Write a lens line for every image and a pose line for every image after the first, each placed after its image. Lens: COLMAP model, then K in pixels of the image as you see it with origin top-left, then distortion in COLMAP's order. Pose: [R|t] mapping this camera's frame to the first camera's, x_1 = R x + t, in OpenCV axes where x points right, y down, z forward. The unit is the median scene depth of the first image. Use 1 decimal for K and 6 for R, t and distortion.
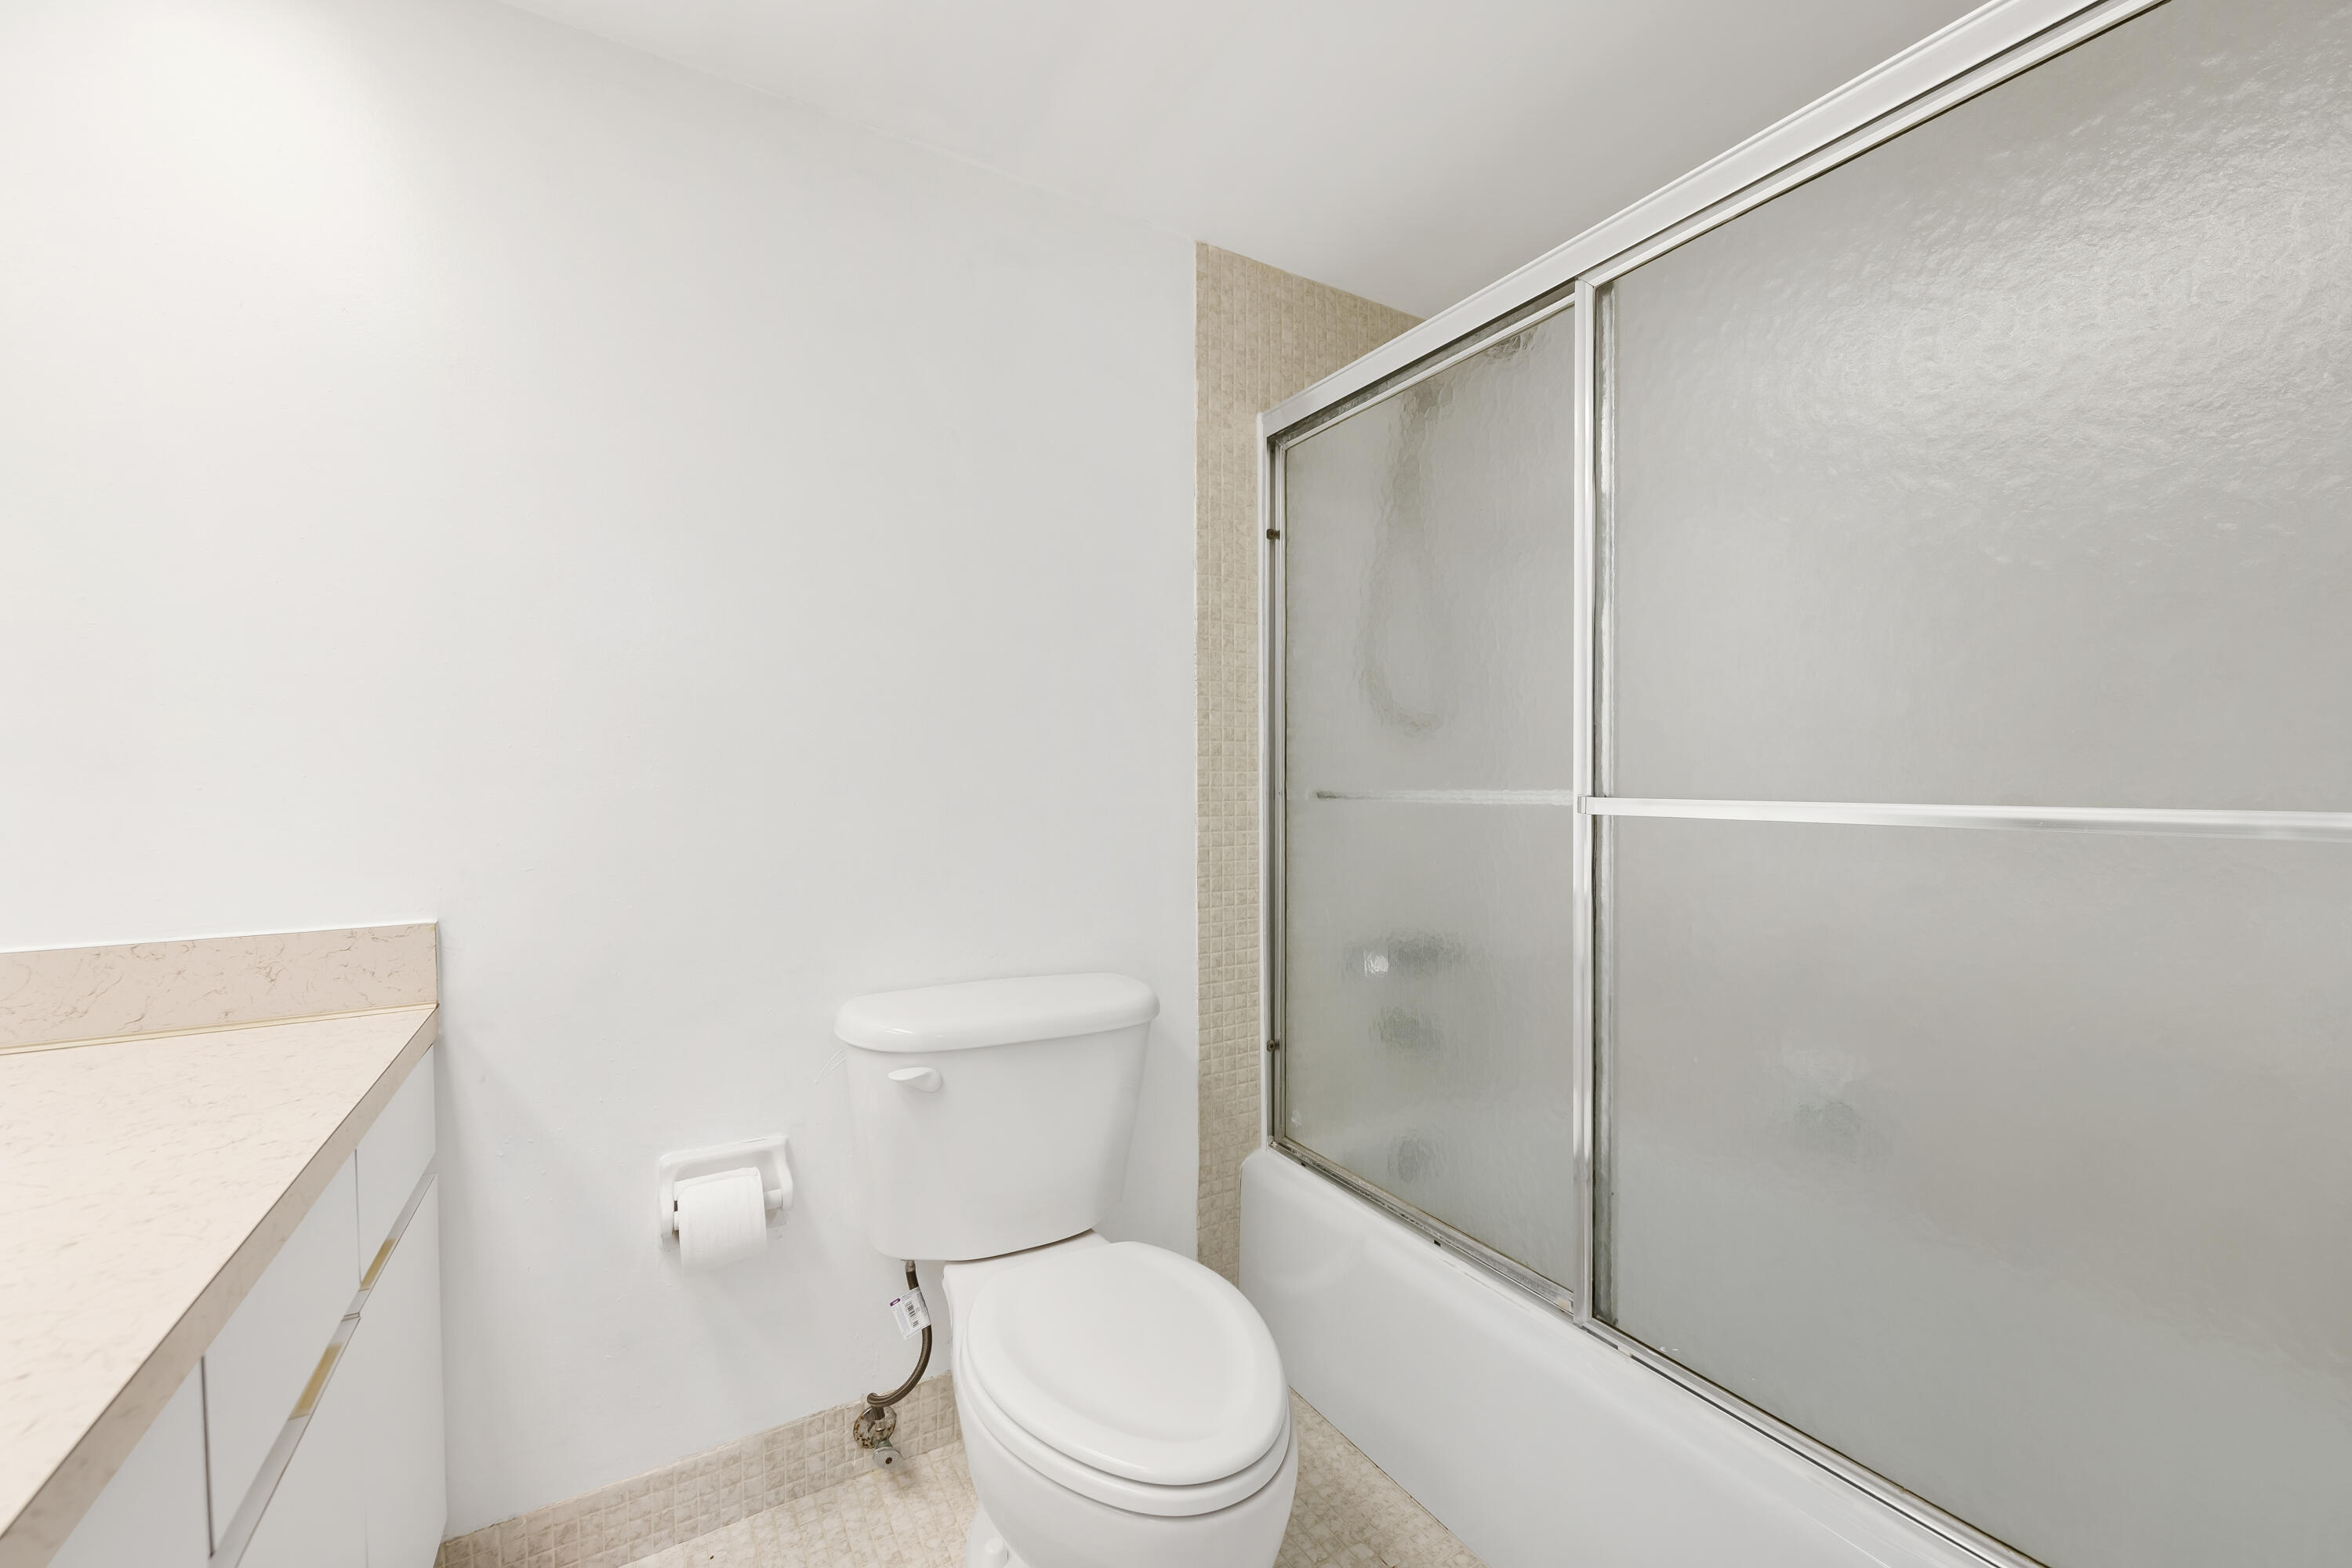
lens RADIAL K [[931.8, 0, 1186.2], [0, 931.8, 774.1], [0, 0, 1]] dist [0.002981, -0.004450]
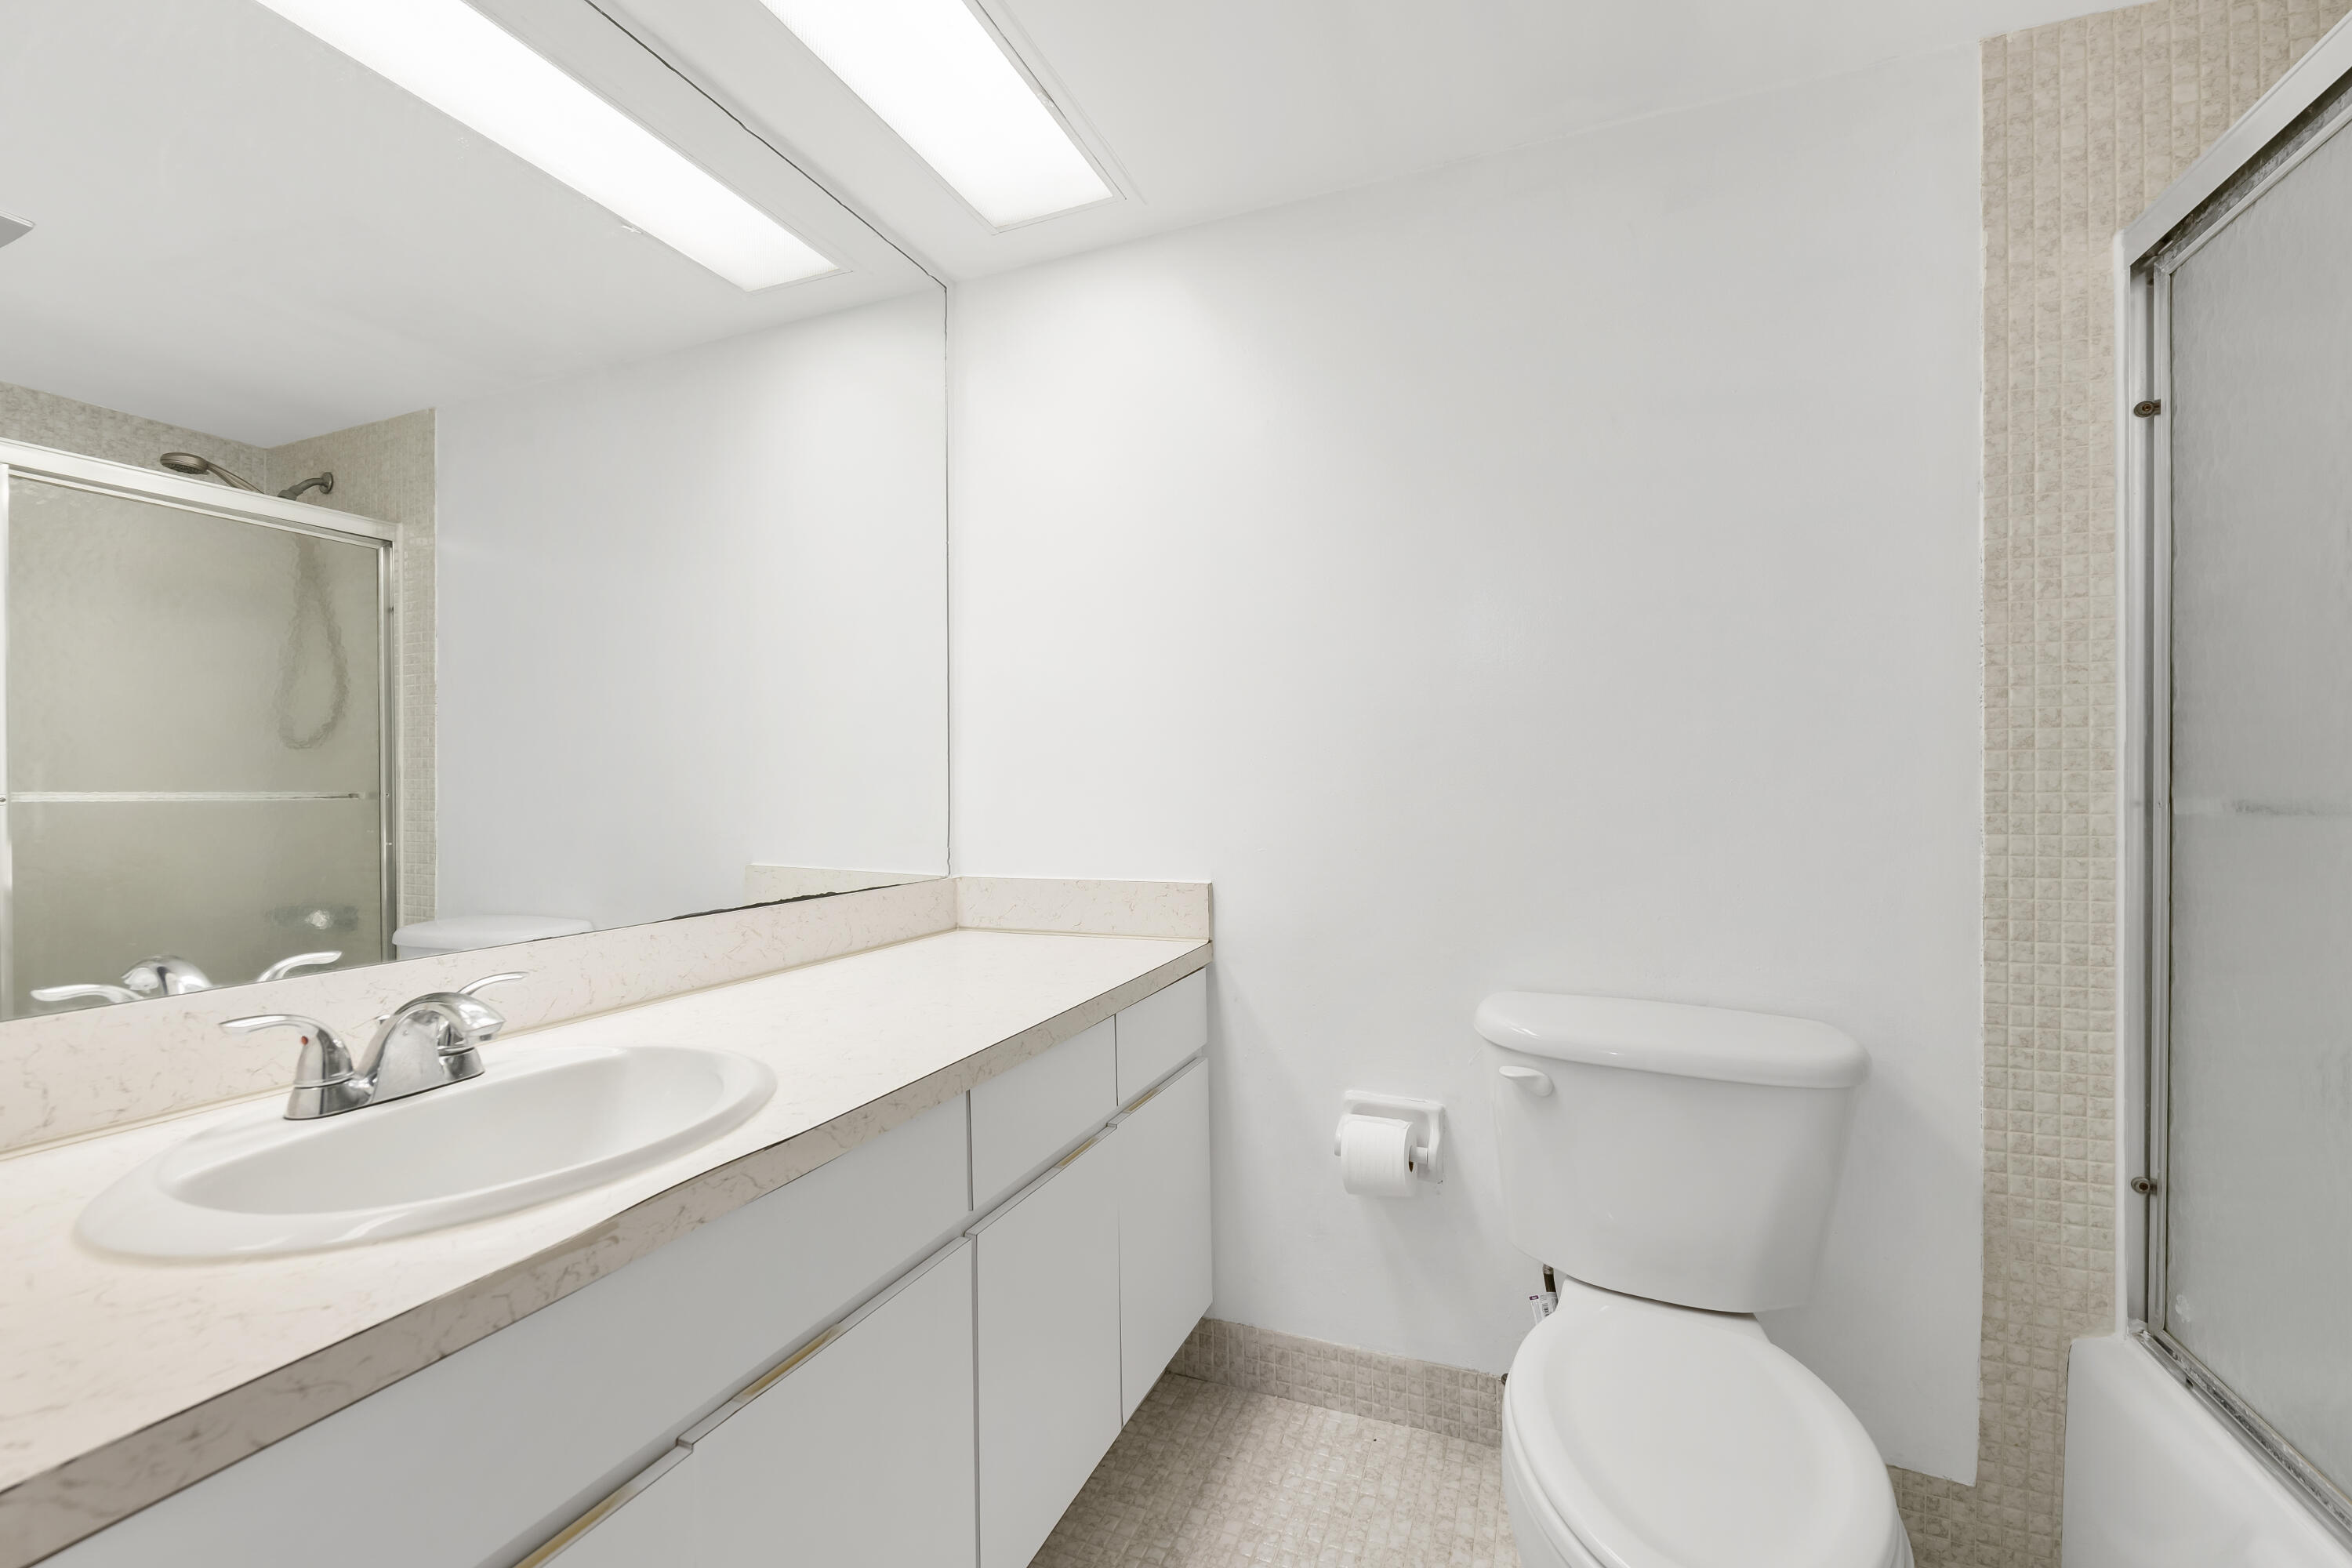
lens RADIAL K [[926.9, 0, 1185.9], [0, 926.9, 779.5], [0, 0, 1]] dist [0.001809, -0.004062]
pose [[0.612043, -0.001626, -0.790823, 0.199412], [0.006305, 0.999976, 0.002824, -0.002581], [0.790800, -0.006715, 0.612038, 0.067479]]
